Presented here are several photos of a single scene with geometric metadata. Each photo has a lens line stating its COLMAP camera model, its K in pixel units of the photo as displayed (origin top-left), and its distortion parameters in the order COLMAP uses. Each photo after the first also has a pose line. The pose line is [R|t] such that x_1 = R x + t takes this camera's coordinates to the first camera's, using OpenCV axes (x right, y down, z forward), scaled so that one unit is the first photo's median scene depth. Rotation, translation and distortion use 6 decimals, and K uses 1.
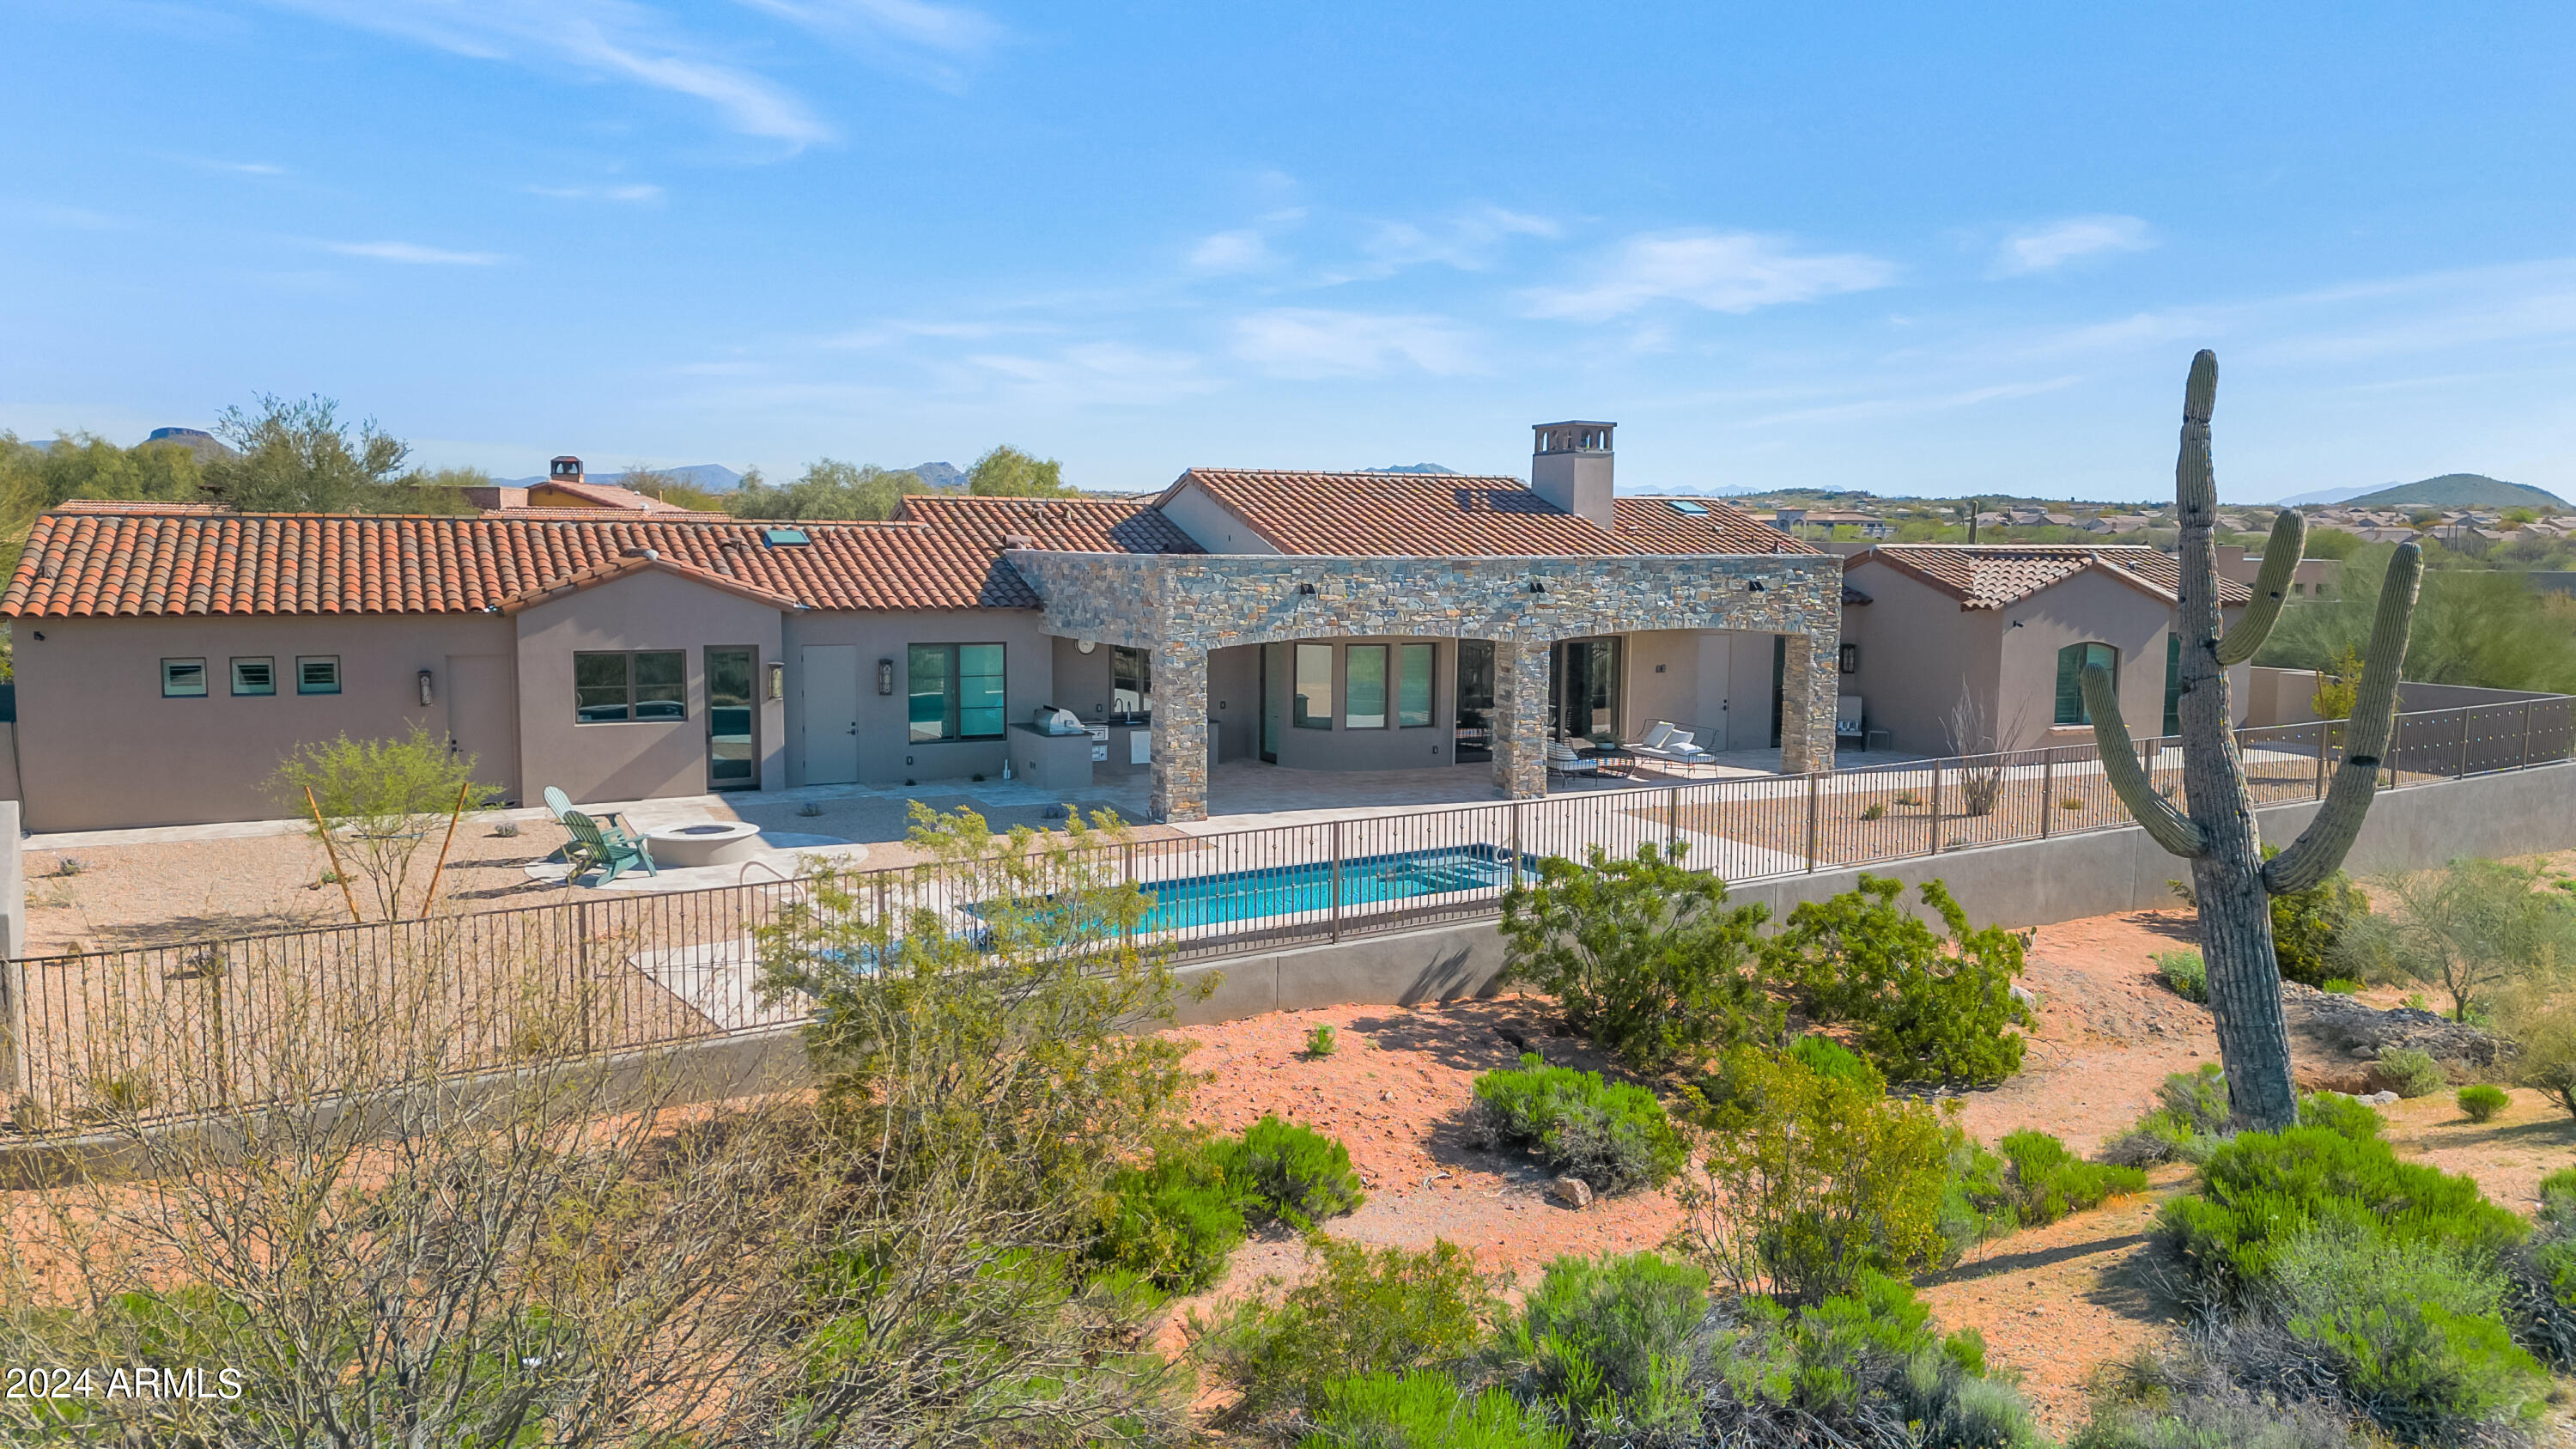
lens RADIAL K [[1777.1, 0, 1288.0], [0, 1777.1, 724.5], [0, 0, 1]] dist [0.084222, -0.076268]
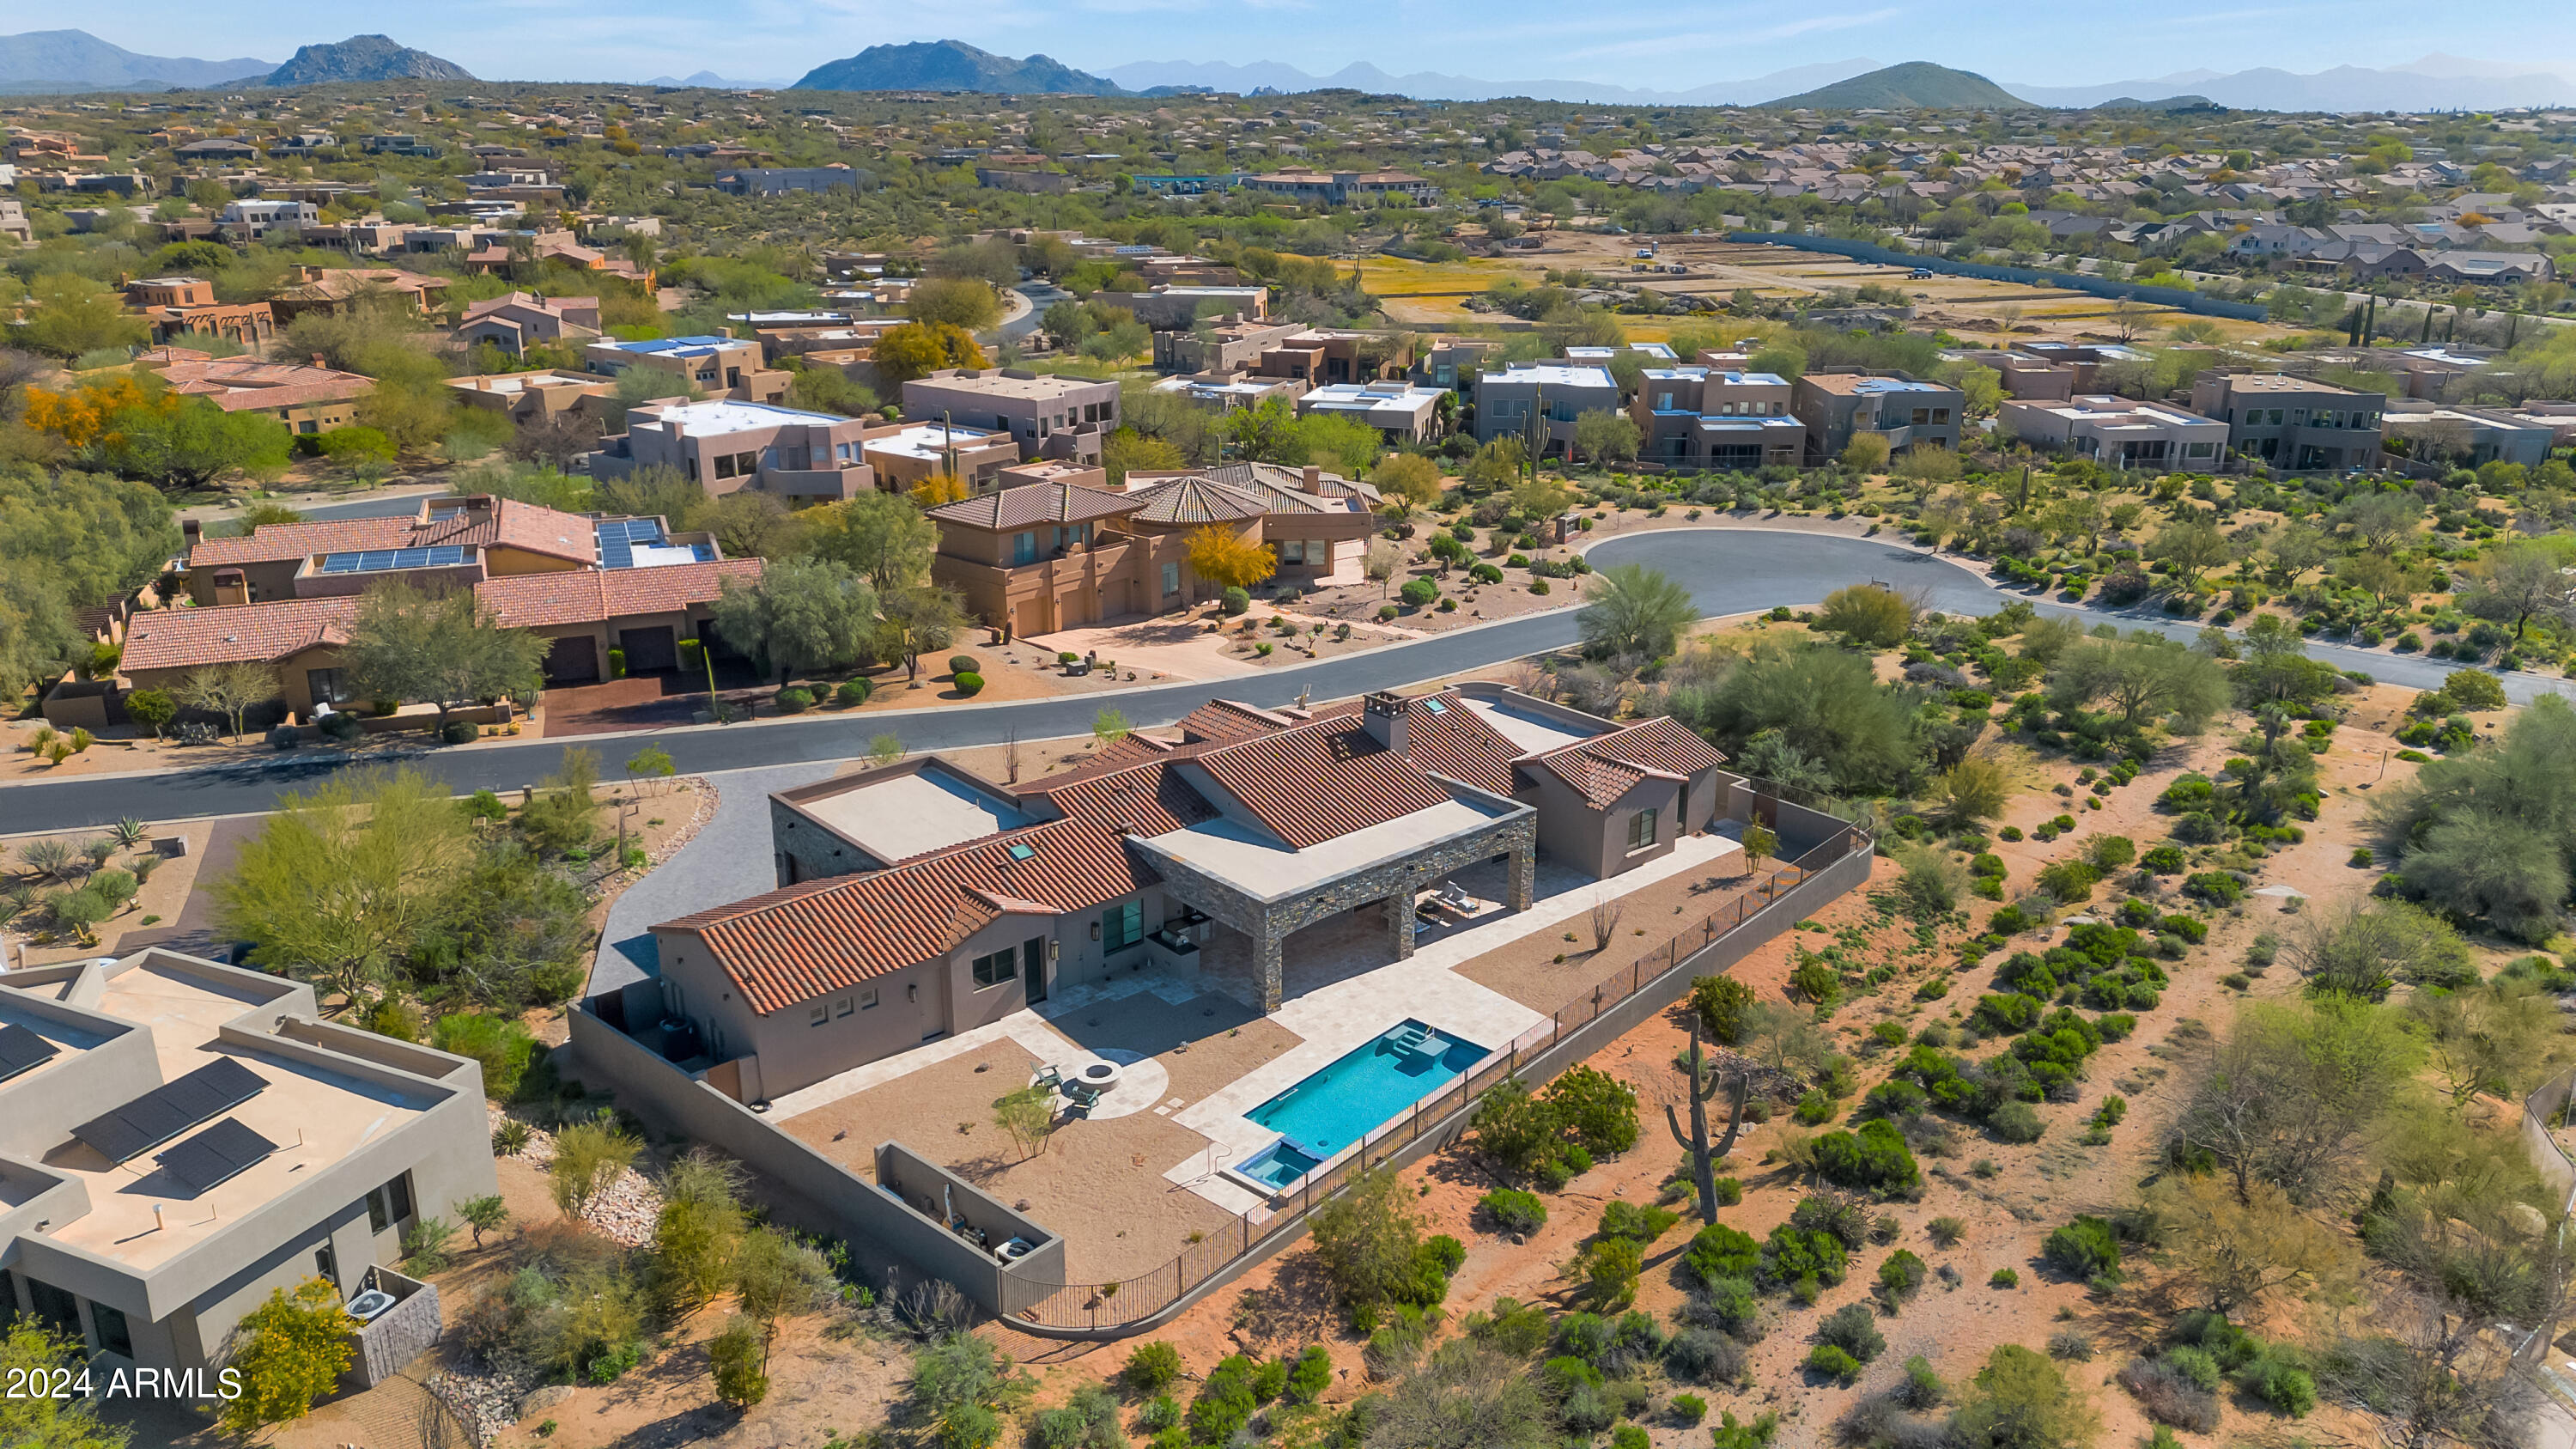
lens RADIAL K [[1776.6, 0, 1288.0], [0, 1776.6, 724.5], [0, 0, 1]] dist [0.075556, -0.078259]
pose [[0.967751, -0.086825, 0.236473, -0.489246], [0.031841, 0.973356, 0.227076, -0.730813], [-0.249888, -0.212224, 0.944731, -0.927330]]
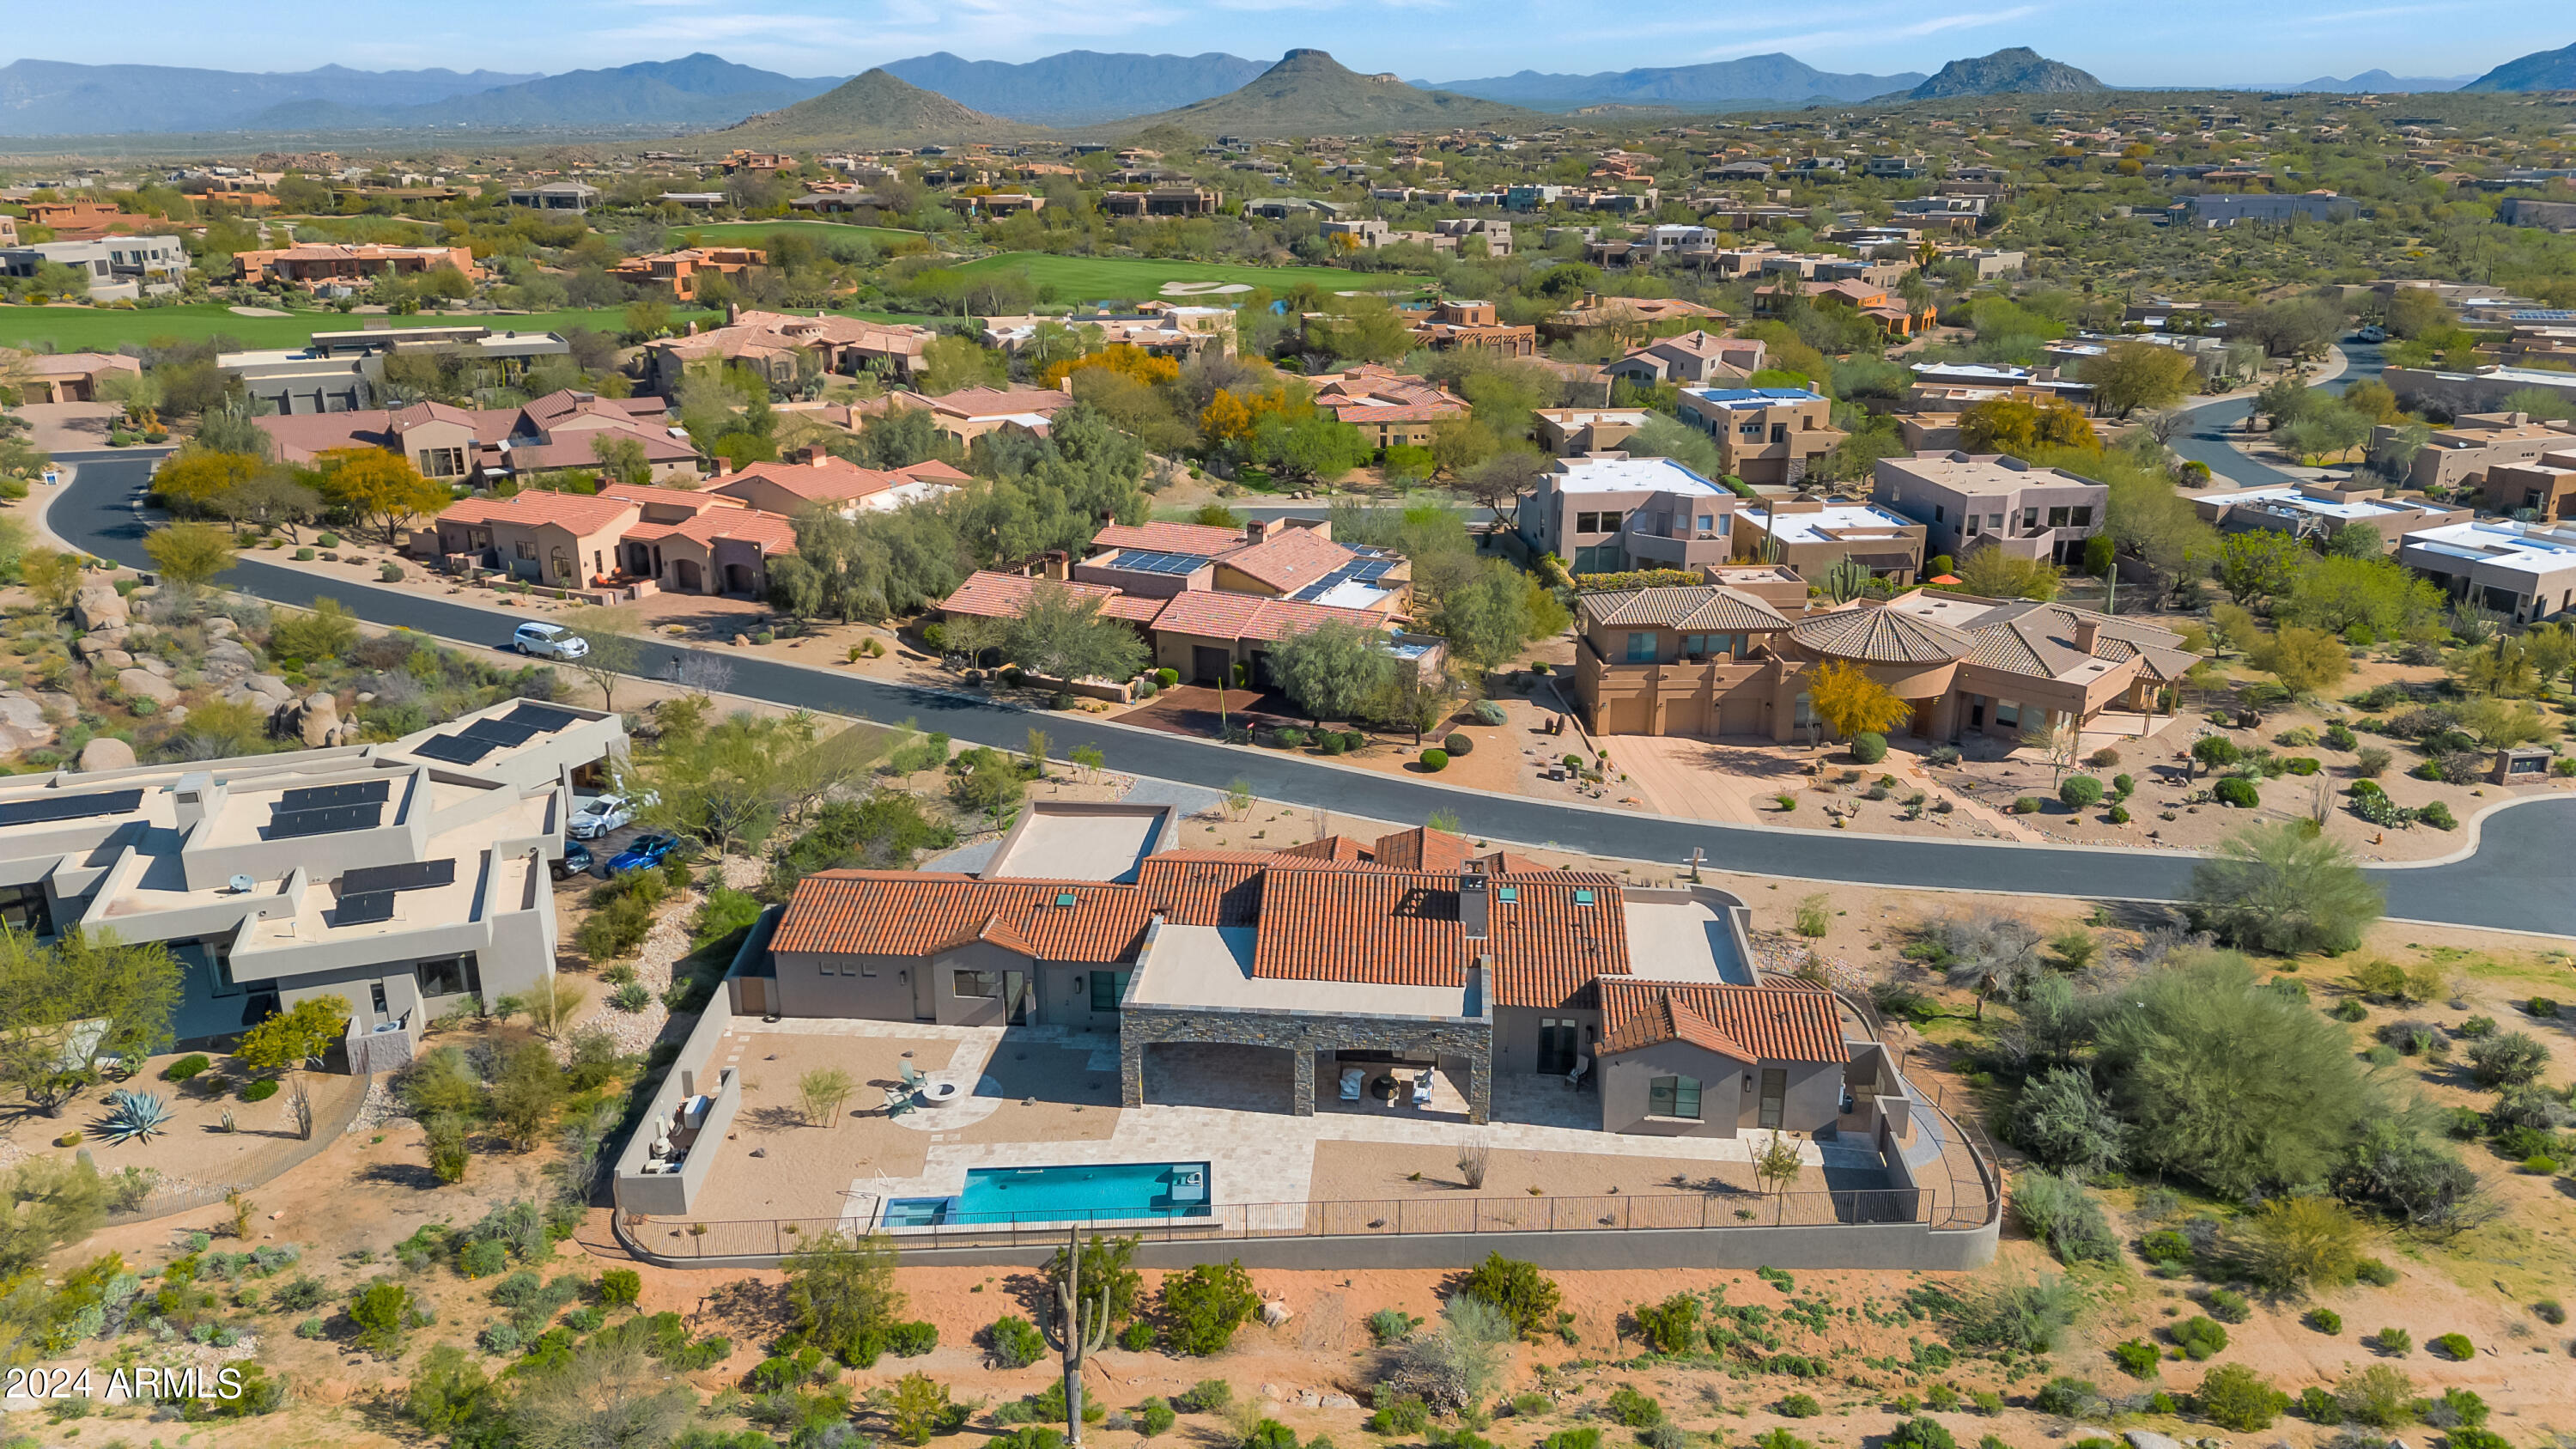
lens RADIAL K [[1776.6, 0, 1288.0], [0, 1776.6, 724.5], [0, 0, 1]] dist [0.075556, -0.078259]
pose [[0.853837, 0.156409, -0.496487, 1.132781], [-0.045415, 0.972537, 0.228277, -0.924812], [0.518556, -0.172363, 0.837491, -0.743529]]
